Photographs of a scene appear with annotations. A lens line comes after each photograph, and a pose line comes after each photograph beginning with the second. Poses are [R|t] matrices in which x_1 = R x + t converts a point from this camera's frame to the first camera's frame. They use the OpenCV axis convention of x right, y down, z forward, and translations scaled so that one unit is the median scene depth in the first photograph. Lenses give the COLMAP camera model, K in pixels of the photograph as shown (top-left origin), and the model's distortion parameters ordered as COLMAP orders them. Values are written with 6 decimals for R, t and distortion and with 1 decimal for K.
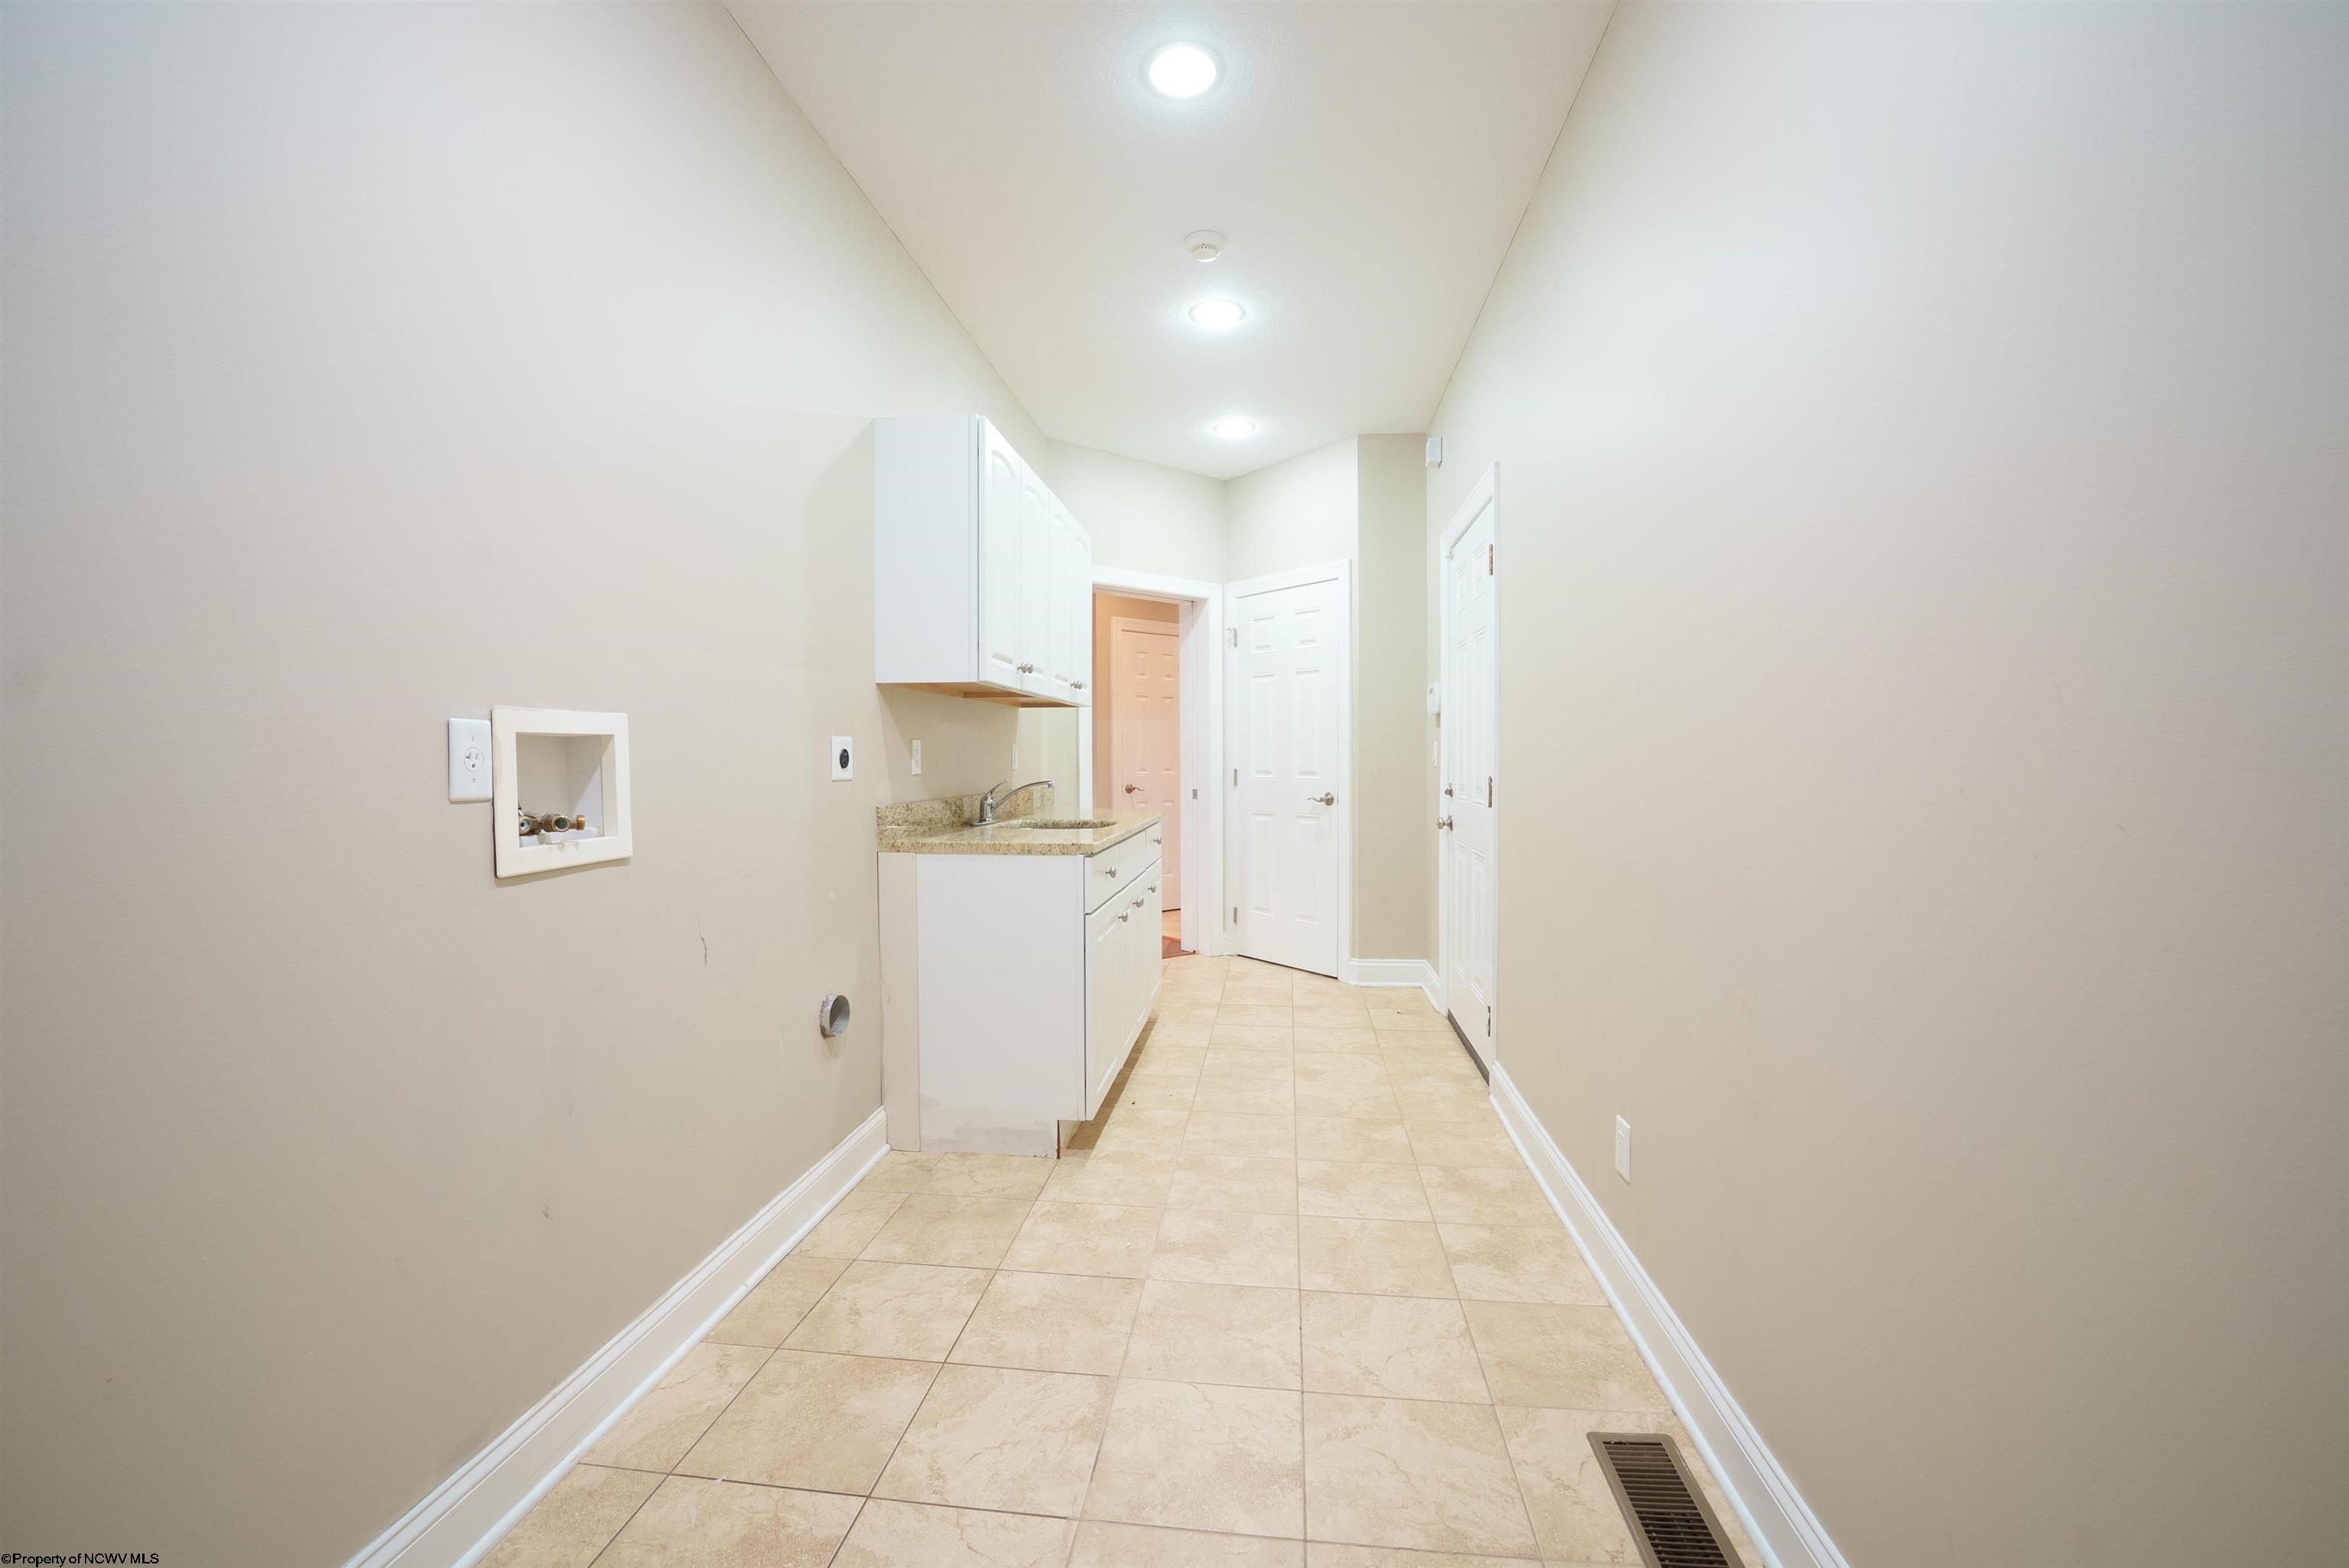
lens RADIAL K [[971.4, 0, 1172.6], [0, 971.4, 779.0], [0, 0, 1]] dist [-0.000582, -0.000097]
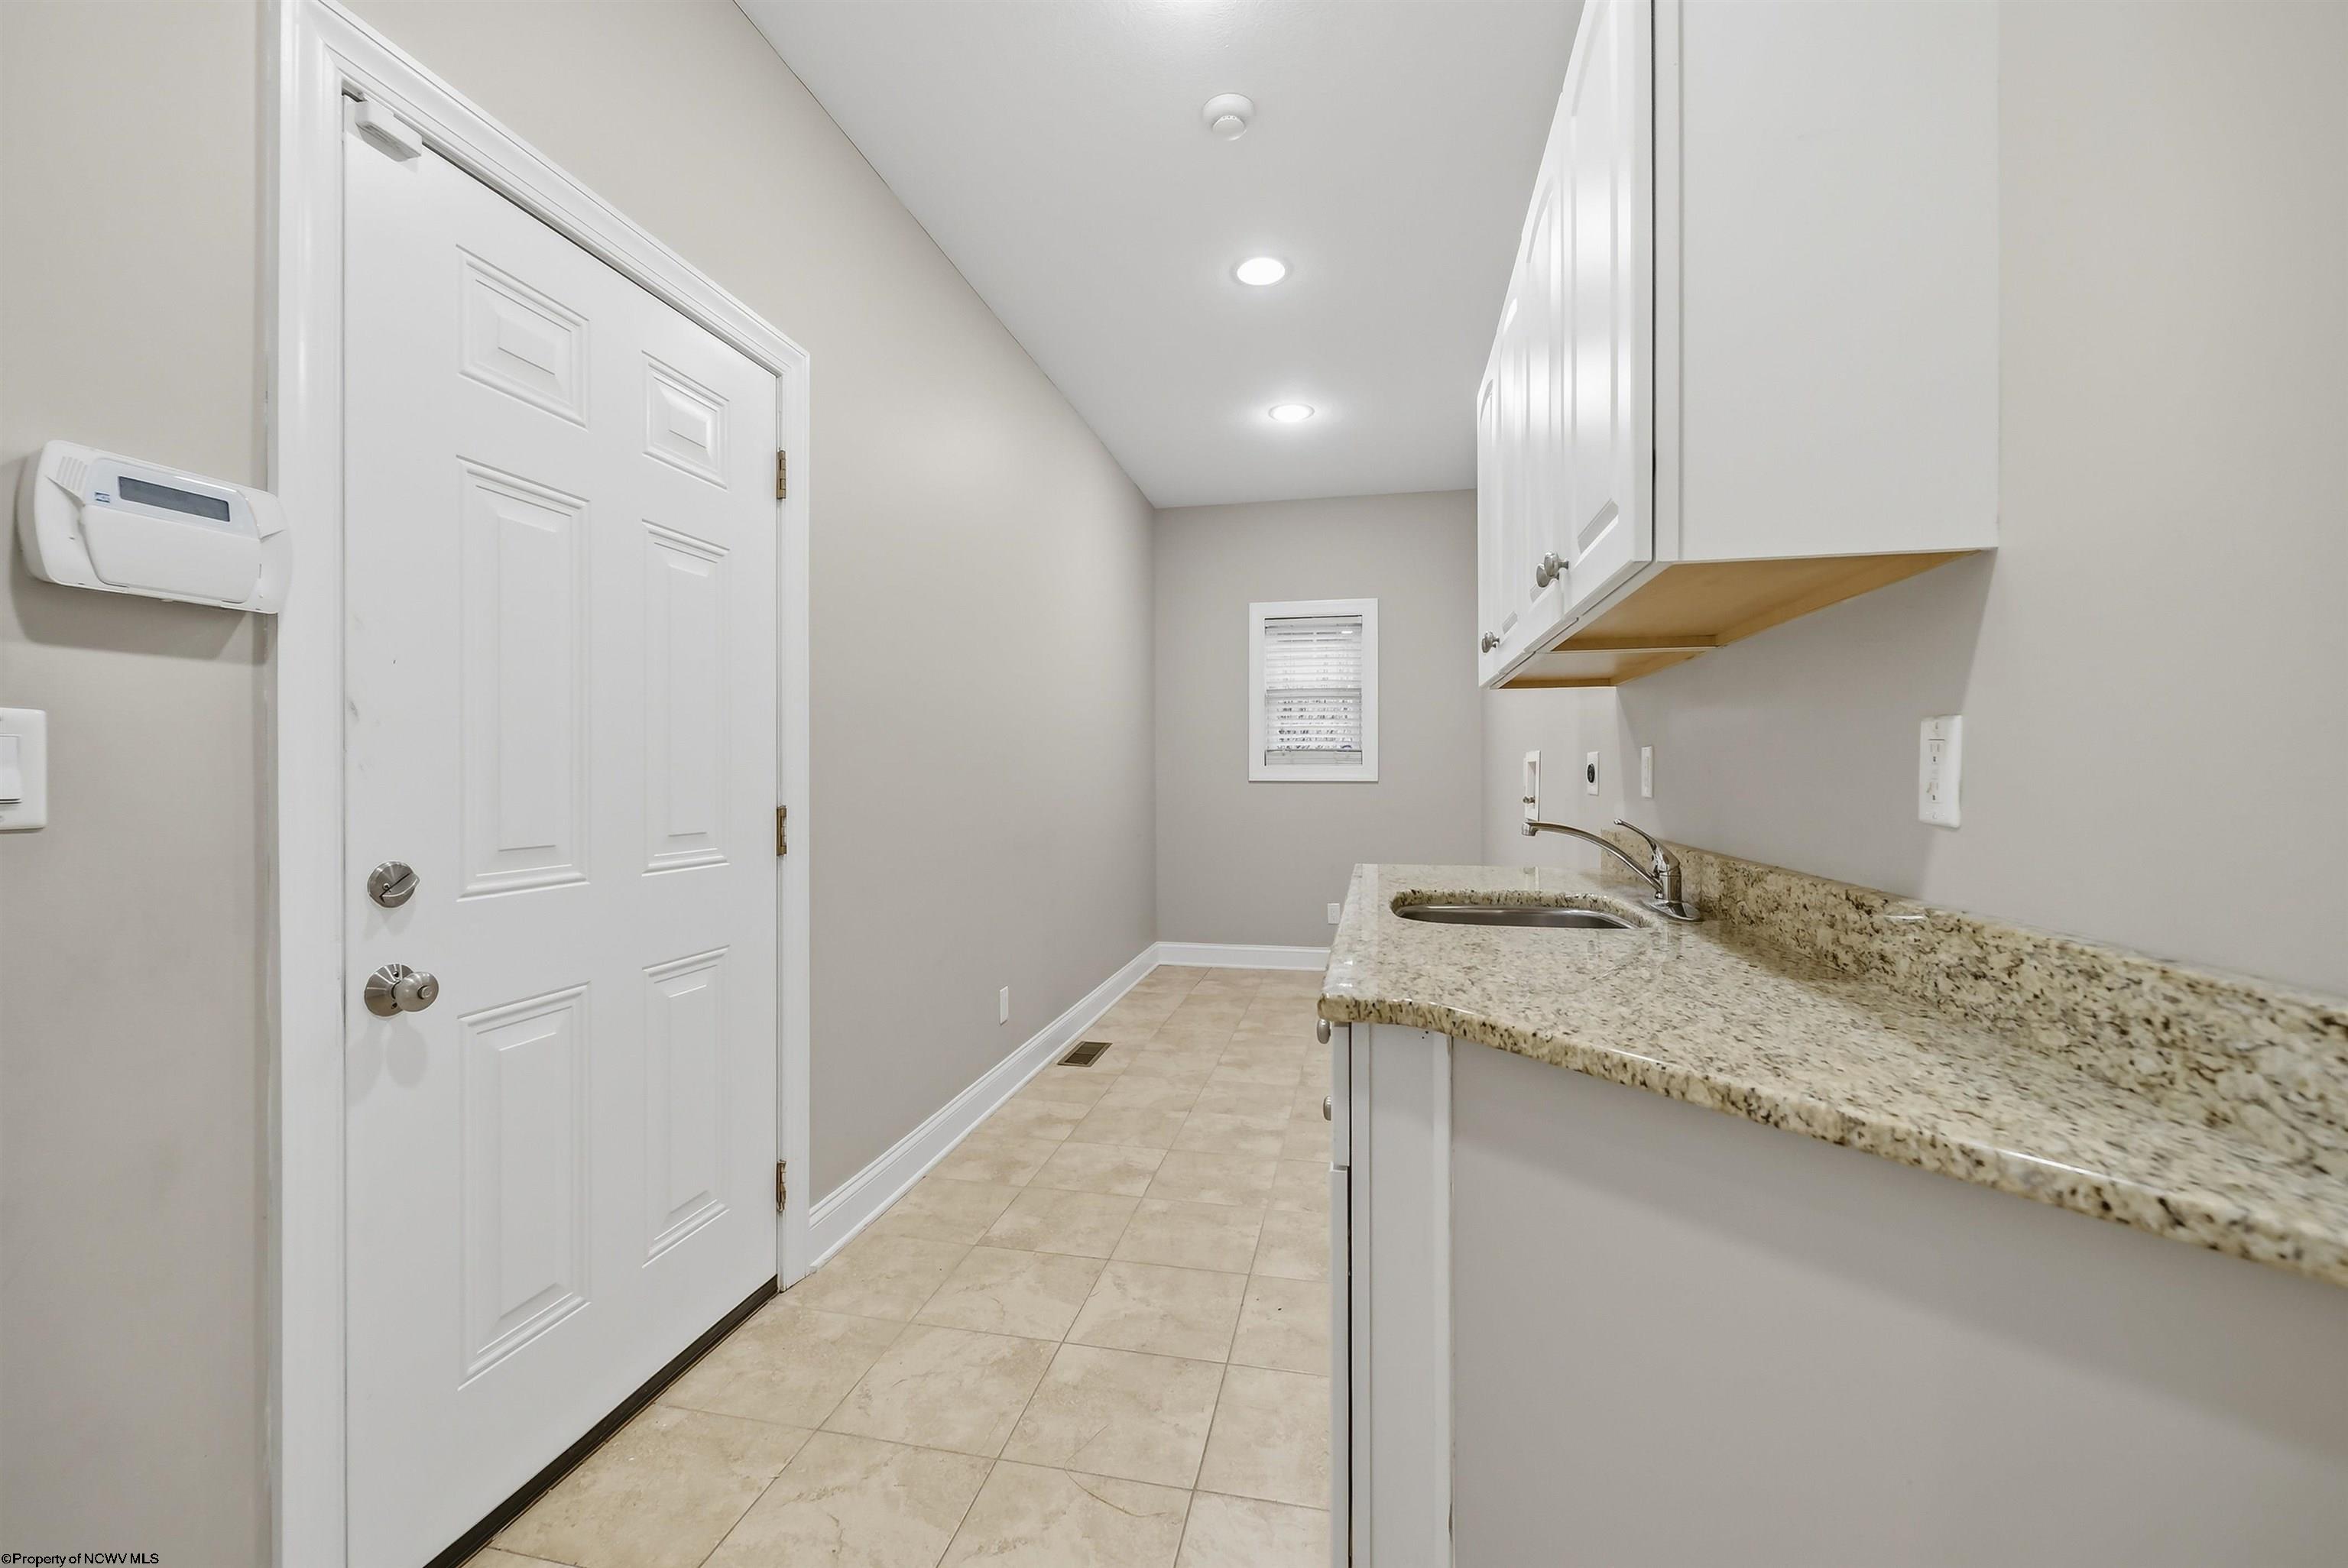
lens RADIAL K [[971.0, 0, 1177.5], [0, 971.0, 778.2], [0, 0, 1]] dist [-0.000582, -0.000097]
pose [[-0.996212, 0.003561, 0.086890, 0.010243], [0.006091, 0.999565, 0.028873, -0.046226], [-0.086750, 0.029293, -0.995799, 2.005558]]
